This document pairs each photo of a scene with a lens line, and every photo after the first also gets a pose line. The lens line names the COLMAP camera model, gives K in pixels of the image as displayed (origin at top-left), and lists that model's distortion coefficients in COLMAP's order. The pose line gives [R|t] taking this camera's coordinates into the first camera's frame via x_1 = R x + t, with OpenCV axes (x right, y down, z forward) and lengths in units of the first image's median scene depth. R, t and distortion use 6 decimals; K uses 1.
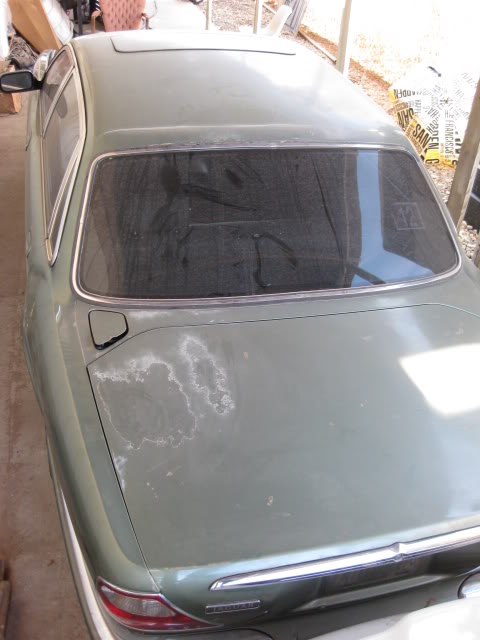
lens RADIAL K [[629.4, 0, 240.0], [0, 629.4, 320.0], [0, 0, 1]] dist [-0.157913, 0.126544]
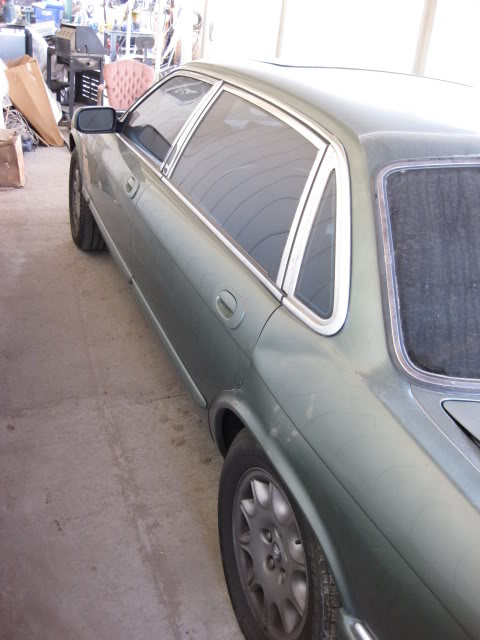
lens RADIAL K [[629.4, 0, 240.0], [0, 629.4, 320.0], [0, 0, 1]] dist [-0.157913, 0.126544]
pose [[0.992313, -0.023752, 0.121451, -0.278848], [0.043176, 0.986189, -0.159899, -0.002668], [-0.115976, 0.163913, 0.979634, 0.234028]]
